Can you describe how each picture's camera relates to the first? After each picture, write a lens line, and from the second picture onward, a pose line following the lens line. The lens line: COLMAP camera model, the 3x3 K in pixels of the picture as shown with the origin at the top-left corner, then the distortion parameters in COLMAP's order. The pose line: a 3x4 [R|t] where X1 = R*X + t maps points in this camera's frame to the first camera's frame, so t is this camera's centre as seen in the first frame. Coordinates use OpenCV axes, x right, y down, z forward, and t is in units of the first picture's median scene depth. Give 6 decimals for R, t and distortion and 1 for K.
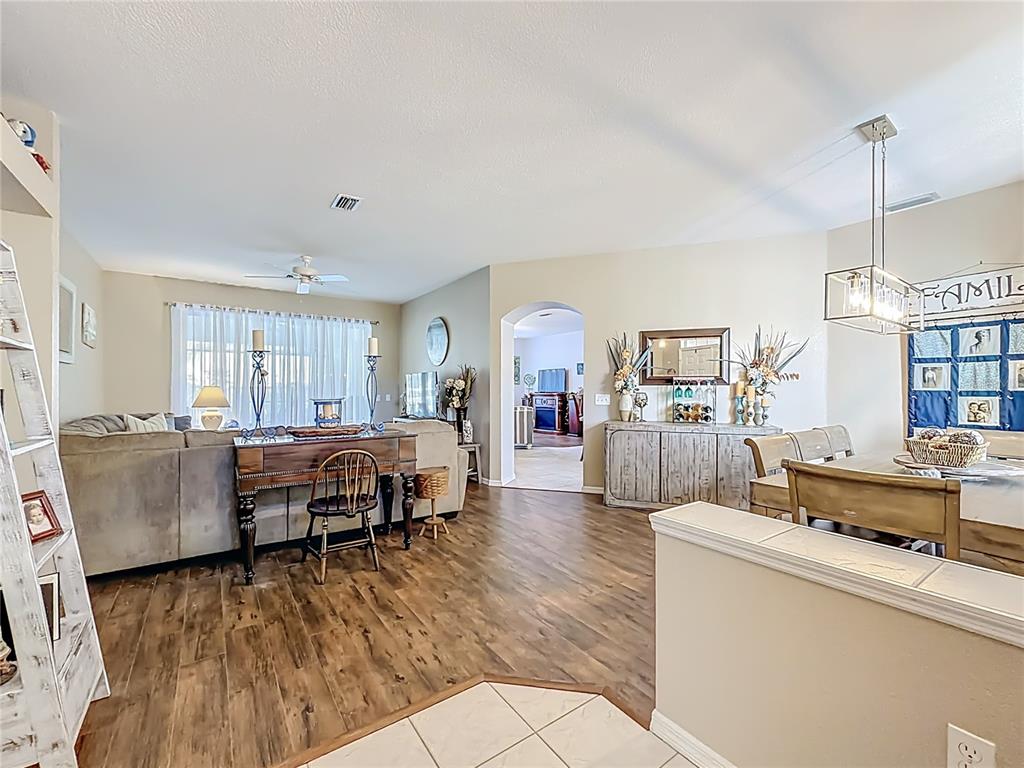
lens RADIAL K [[428.5, 0, 507.6], [0, 428.5, 390.0], [0, 0, 1]] dist [-0.001141, -0.000168]
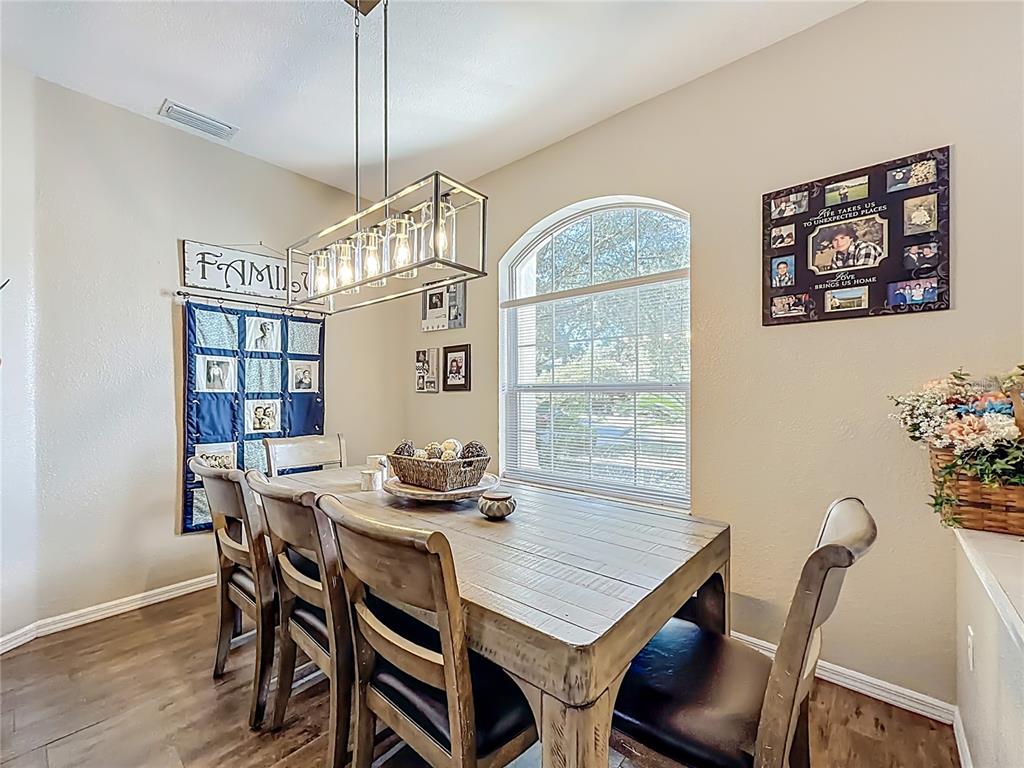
lens RADIAL K [[428.5, 0, 508.7], [0, 428.5, 390.7], [0, 0, 1]] dist [-0.001141, -0.000168]
pose [[-0.243759, -0.004822, 0.969824, 0.148000], [-0.005537, 0.999978, 0.003580, -0.007434], [-0.969820, -0.004497, -0.243781, 0.715253]]
